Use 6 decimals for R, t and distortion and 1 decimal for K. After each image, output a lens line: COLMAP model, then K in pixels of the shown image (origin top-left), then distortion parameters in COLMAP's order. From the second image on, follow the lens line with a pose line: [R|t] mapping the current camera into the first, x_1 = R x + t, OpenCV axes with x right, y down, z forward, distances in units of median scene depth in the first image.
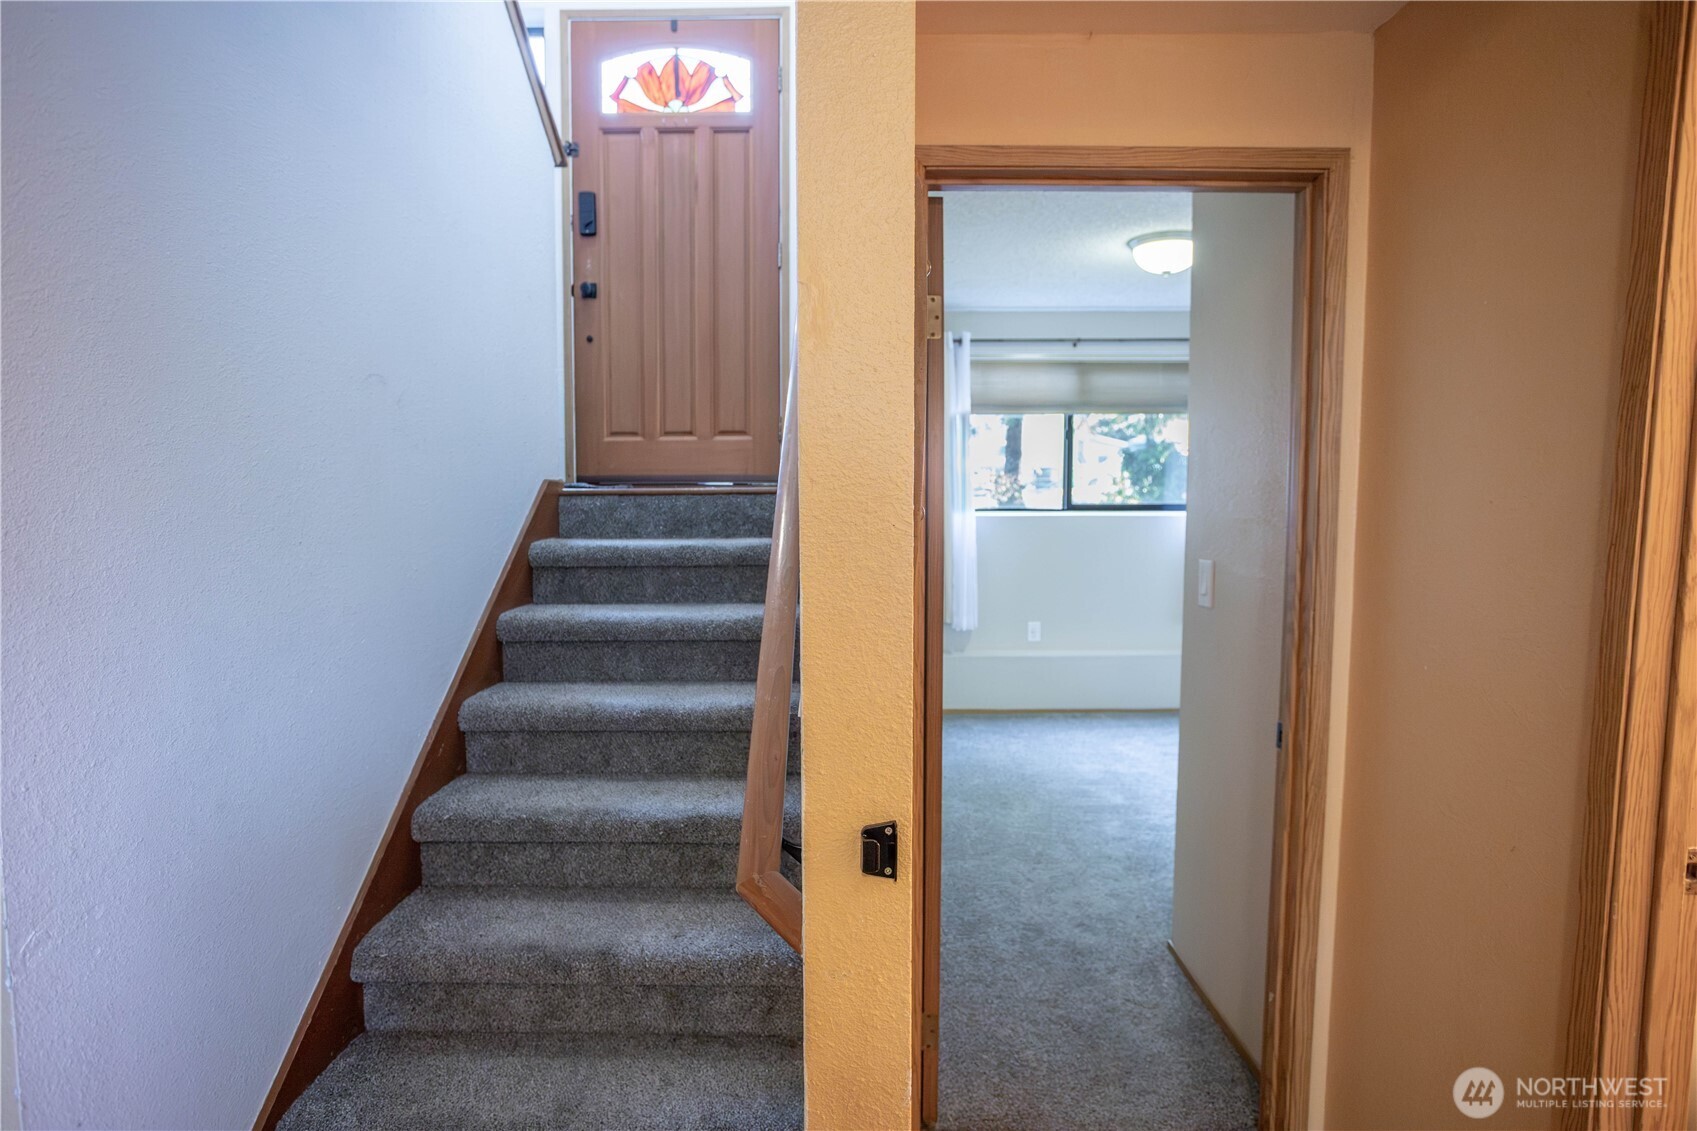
lens RADIAL K [[986.7, 0, 848.5], [0, 986.7, 565.5], [0, 0, 1]] dist [-0.004137, -0.000174]
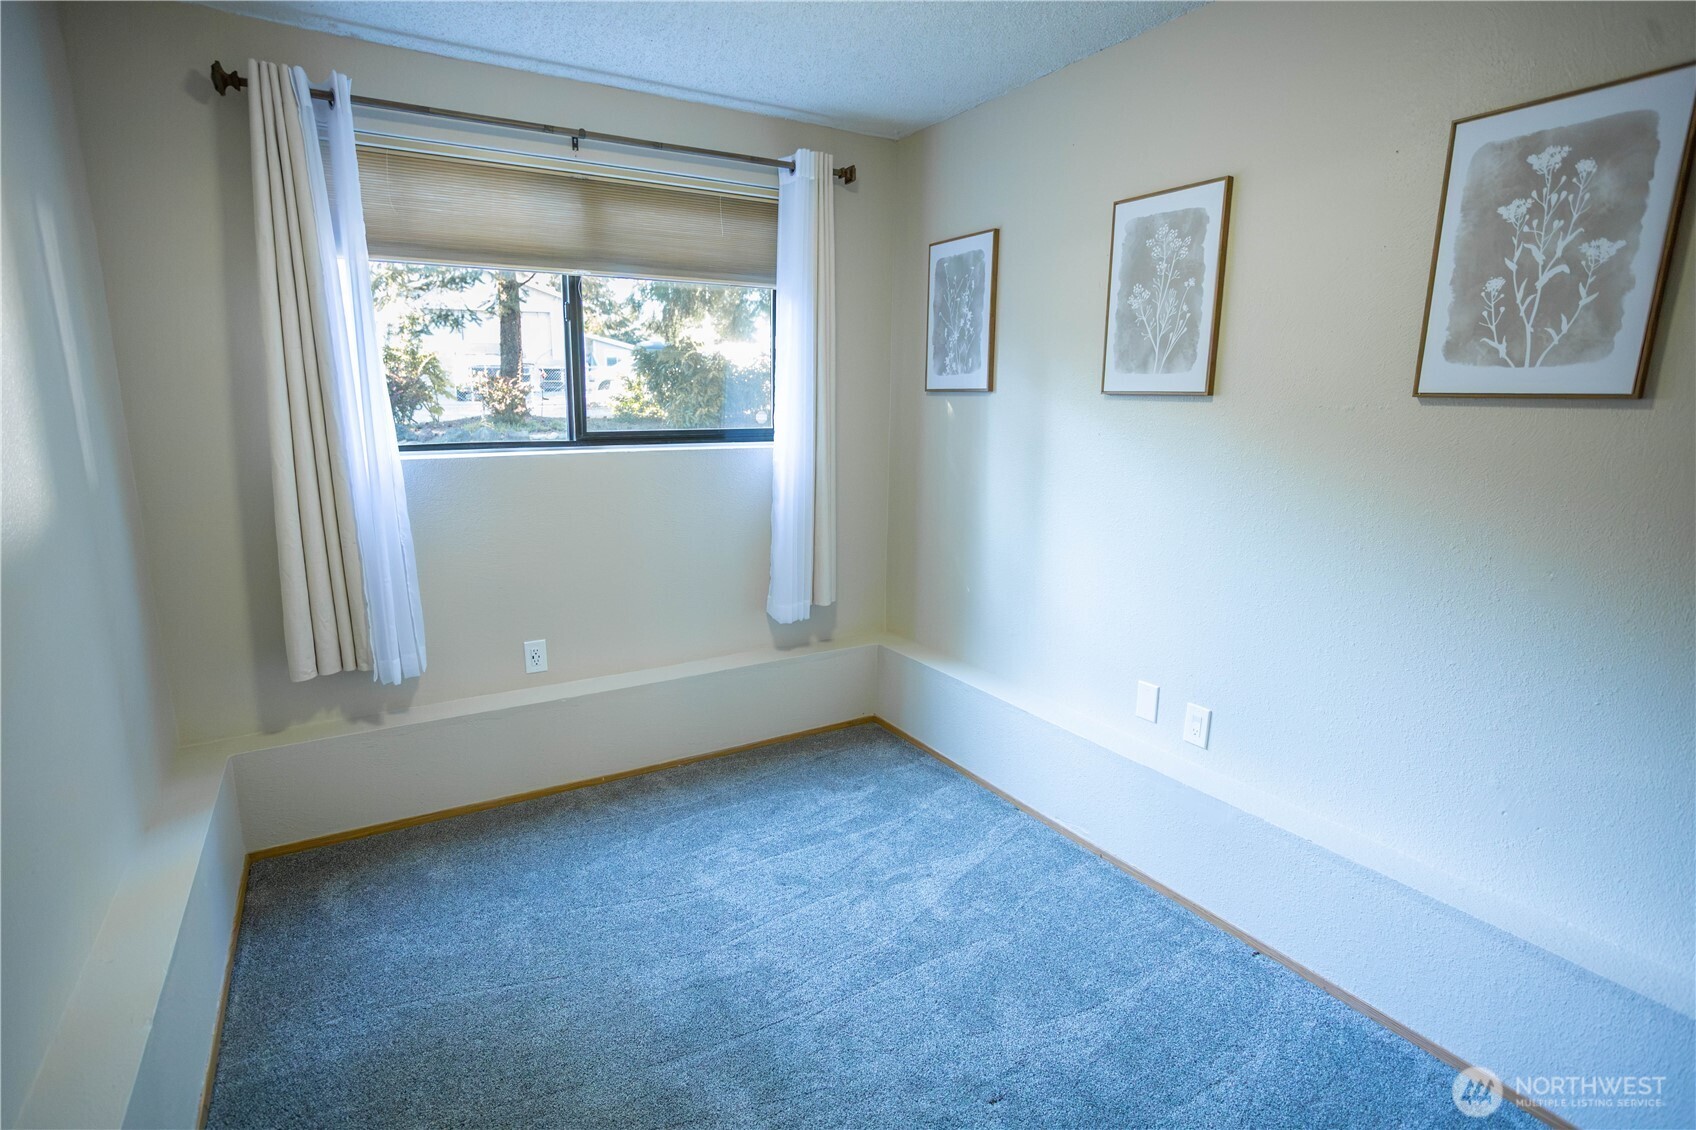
lens RADIAL K [[820.5, 0, 848.0], [0, 820.5, 565.0], [0, 0, 1]] dist [-0.057109, 0.026824]
pose [[0.862302, -0.093551, 0.497679, 0.064047], [0.025027, 0.989459, 0.142631, -0.028846], [-0.505776, -0.110536, 0.855554, 0.284504]]
